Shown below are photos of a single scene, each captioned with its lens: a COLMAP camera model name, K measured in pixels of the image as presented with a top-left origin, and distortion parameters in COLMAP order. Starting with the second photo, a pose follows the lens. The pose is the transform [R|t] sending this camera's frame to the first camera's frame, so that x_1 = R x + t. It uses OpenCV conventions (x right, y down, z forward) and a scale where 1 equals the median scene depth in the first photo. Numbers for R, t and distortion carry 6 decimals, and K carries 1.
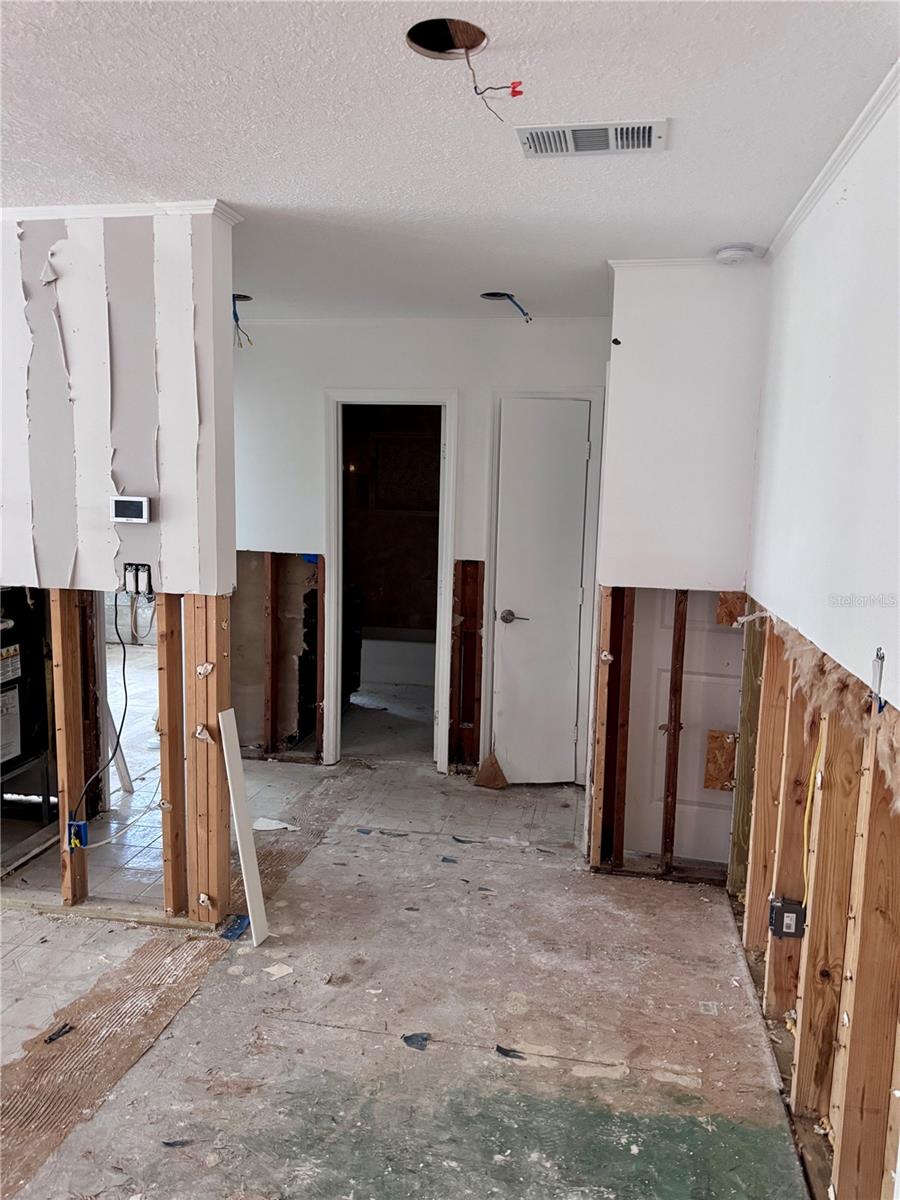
lens RADIAL K [[883.3, 0, 448.6], [0, 883.3, 602.0], [0, 0, 1]] dist [0.021536, -0.013545]
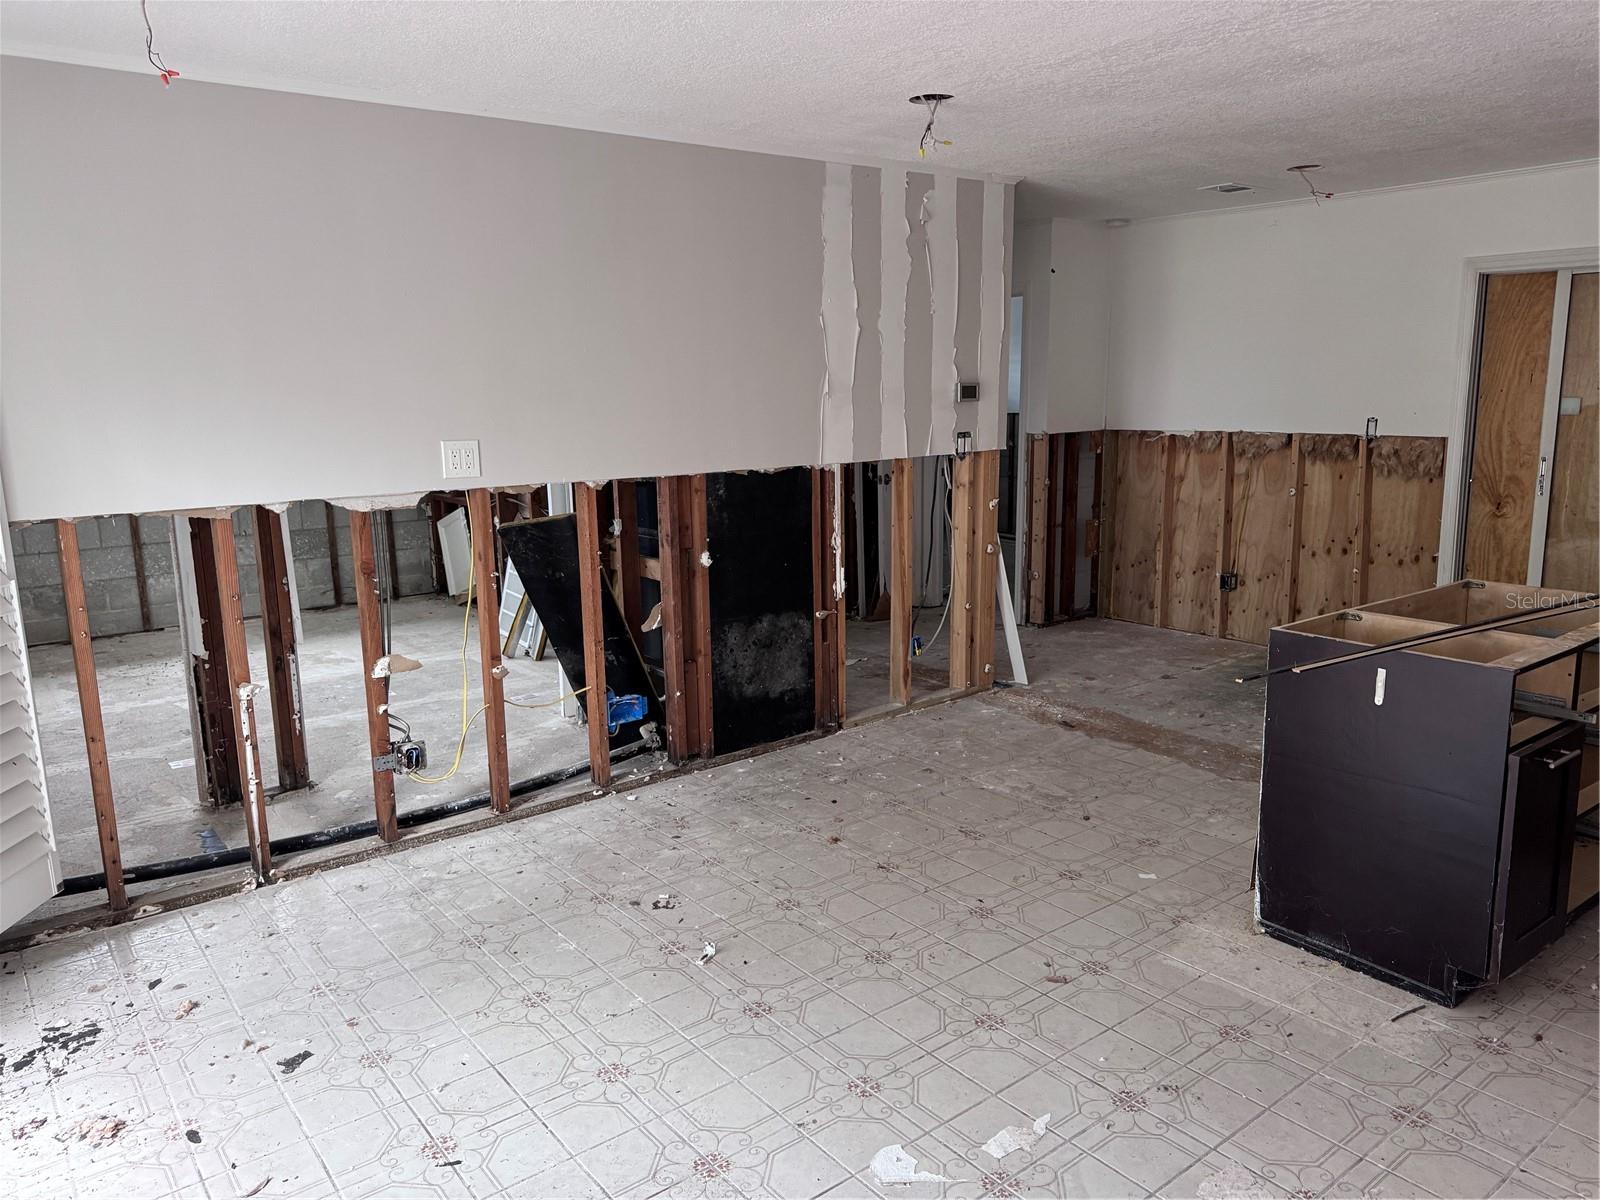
lens RADIAL K [[1177.8, 0, 795.0], [0, 1177.8, 595.0], [0, 0, 1]] dist [0.021536, -0.013545]
pose [[0.661166, -0.179153, 0.728535, -2.054386], [0.140135, 0.983470, 0.114667, -0.043613], [-0.737036, 0.026280, 0.675343, -0.056154]]
